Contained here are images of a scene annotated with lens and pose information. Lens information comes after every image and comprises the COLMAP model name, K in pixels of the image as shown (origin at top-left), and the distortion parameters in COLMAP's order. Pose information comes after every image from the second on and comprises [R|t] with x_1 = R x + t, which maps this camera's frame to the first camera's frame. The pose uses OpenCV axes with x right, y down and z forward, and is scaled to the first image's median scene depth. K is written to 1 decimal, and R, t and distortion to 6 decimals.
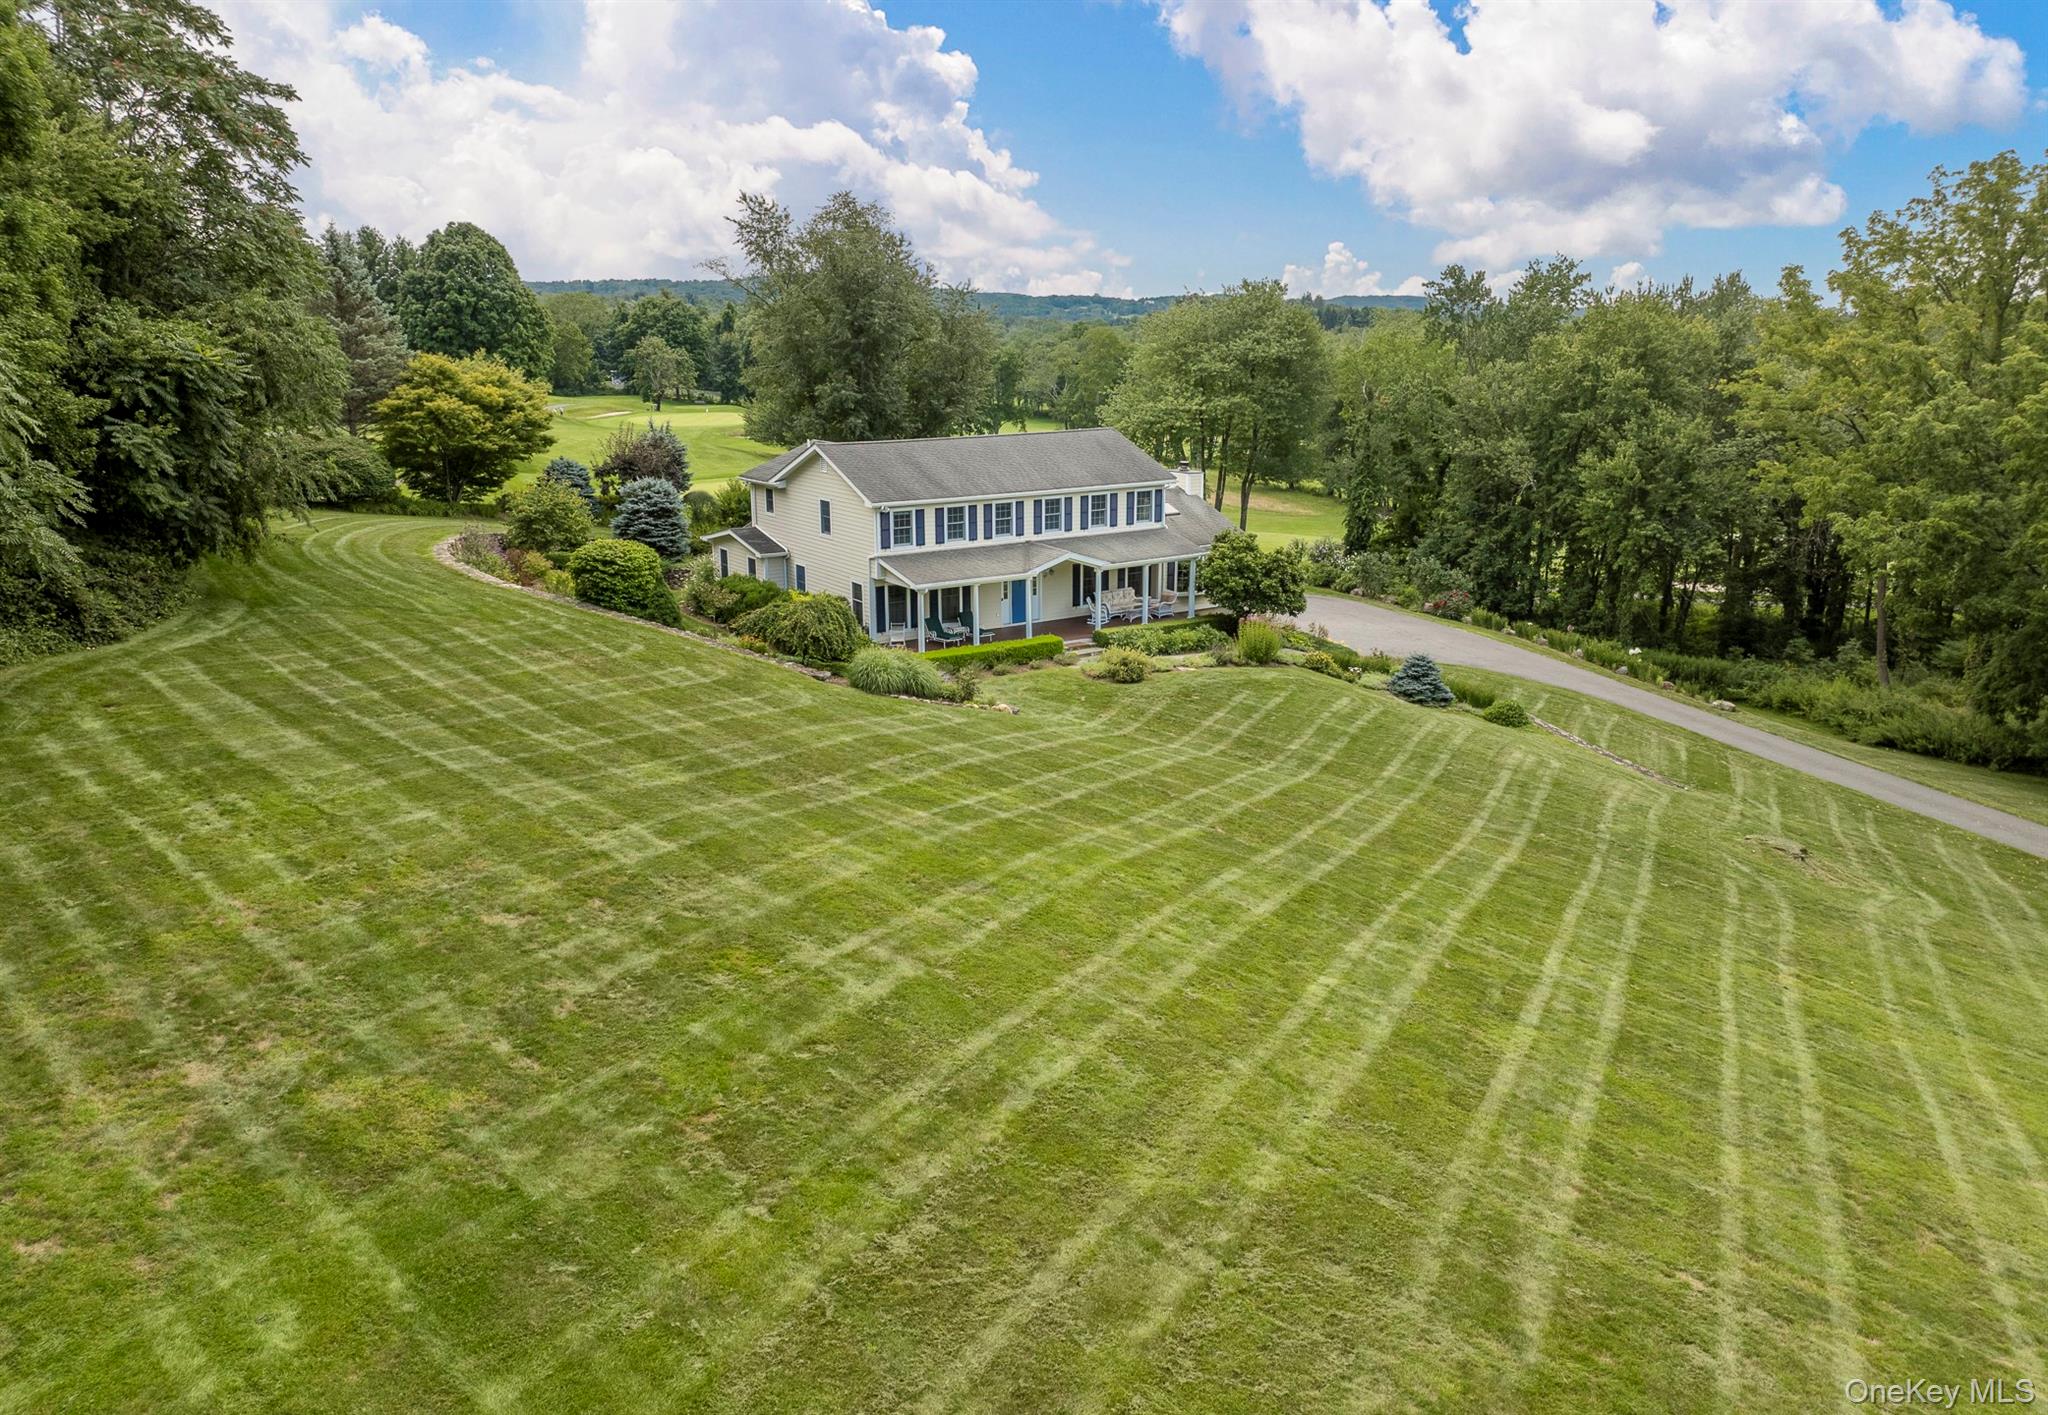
lens RADIAL K [[1438.1, 0, 1004.2], [0, 1438.1, 716.0], [0, 0, 1]] dist [-0.038247, 0.000135]
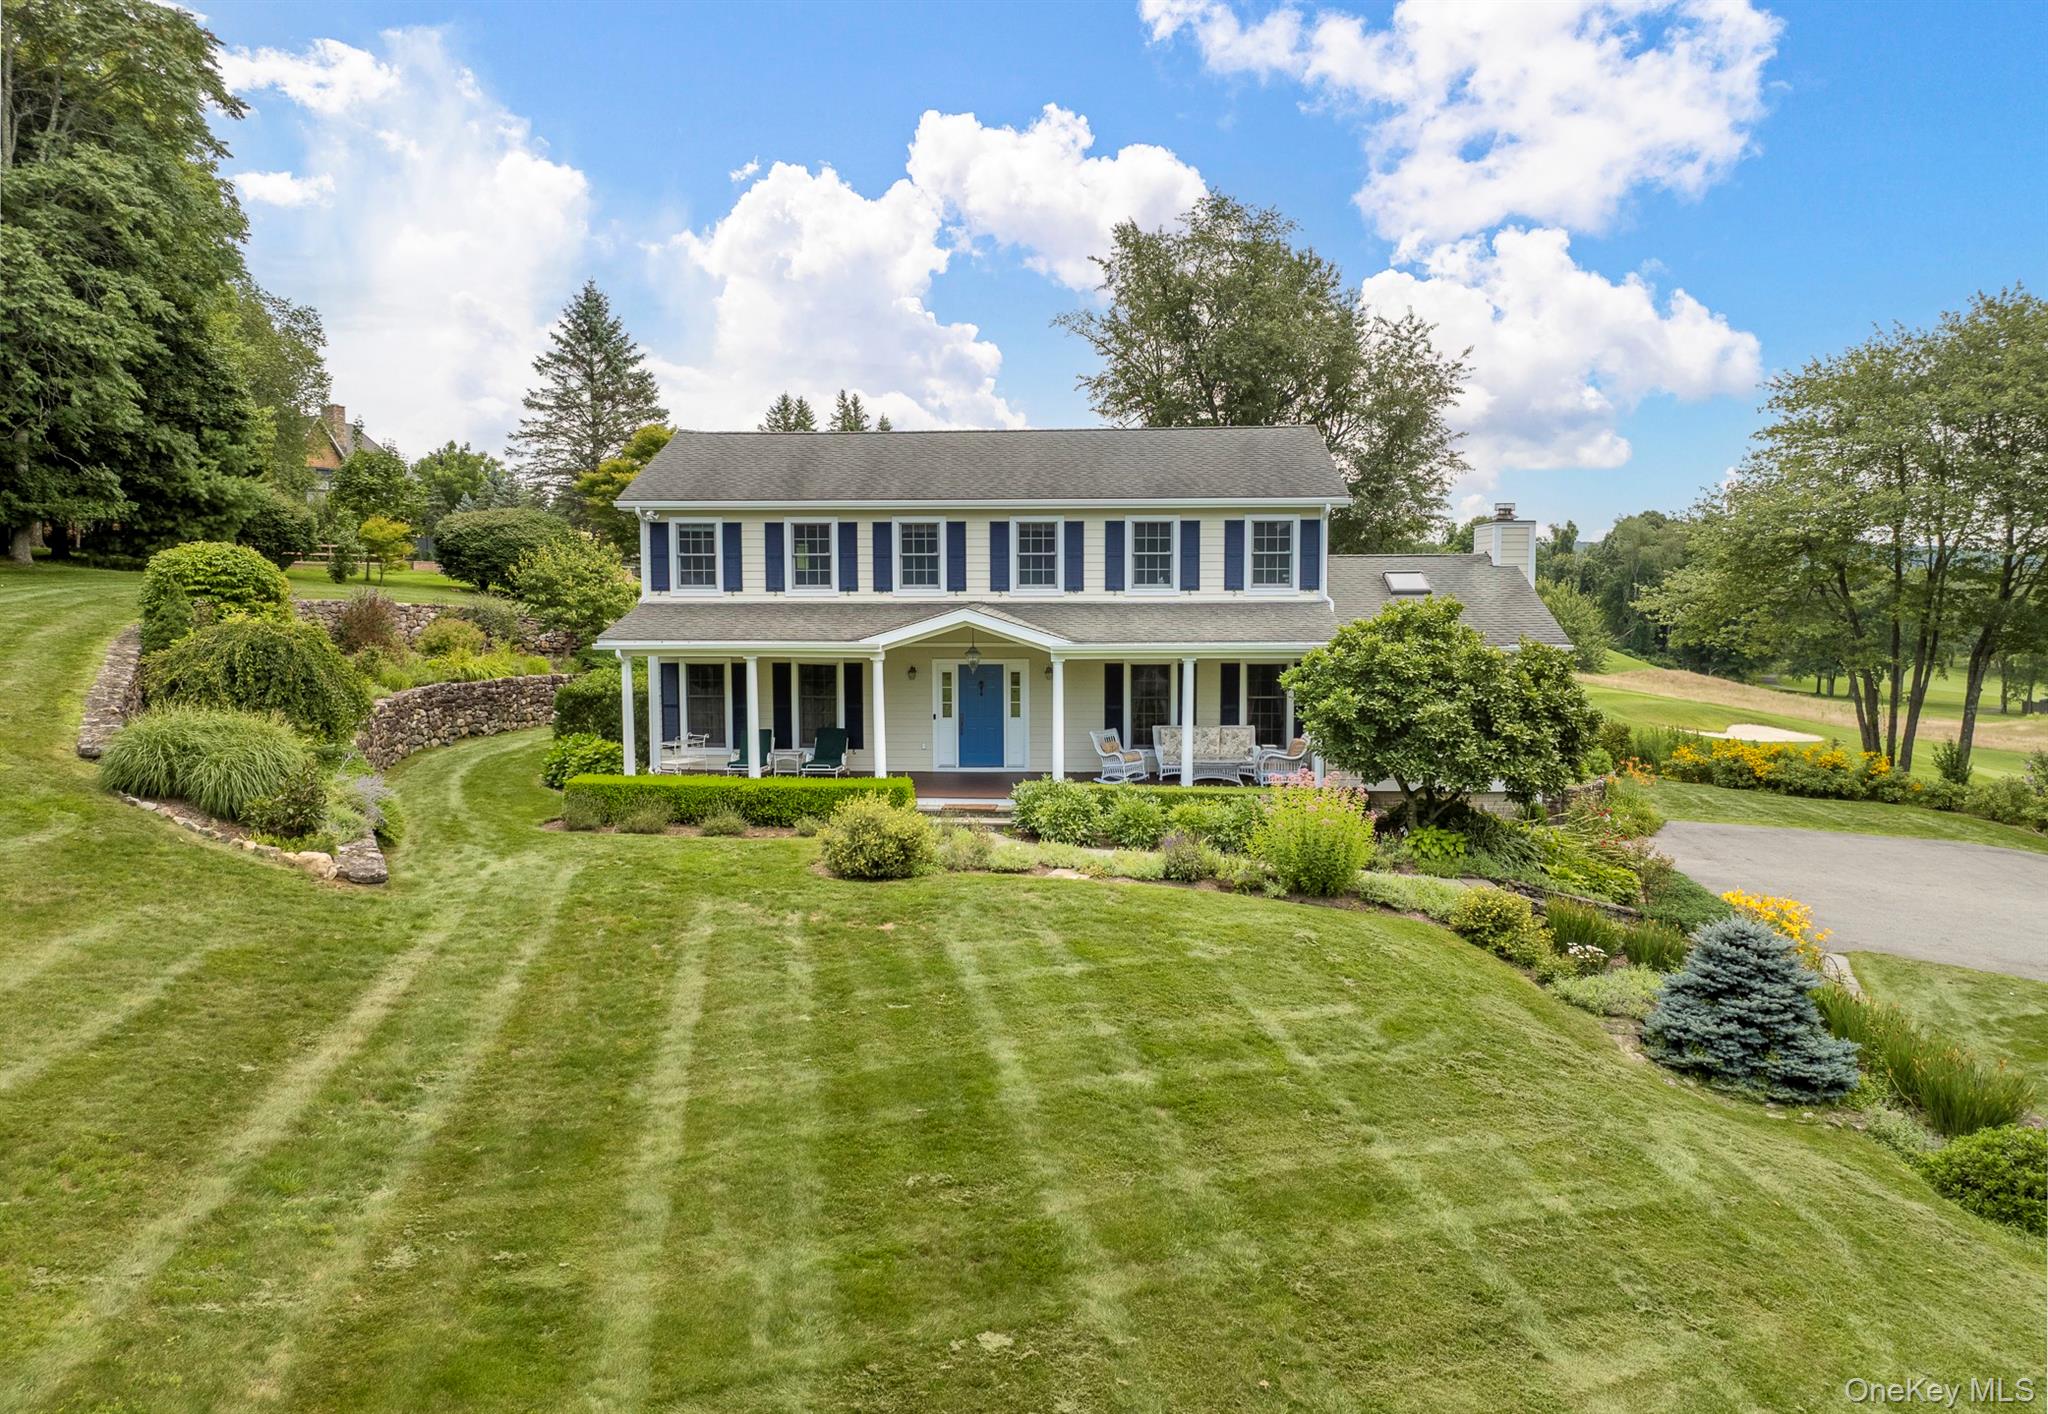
lens RADIAL K [[1438.1, 0, 1019.8], [0, 1438.1, 710.8], [0, 0, 1]] dist [-0.038247, 0.000135]
pose [[0.806124, 0.052917, -0.589376, 0.328472], [-0.158954, 0.978752, -0.129533, -0.021930], [0.569998, 0.198103, 0.797407, 0.615328]]
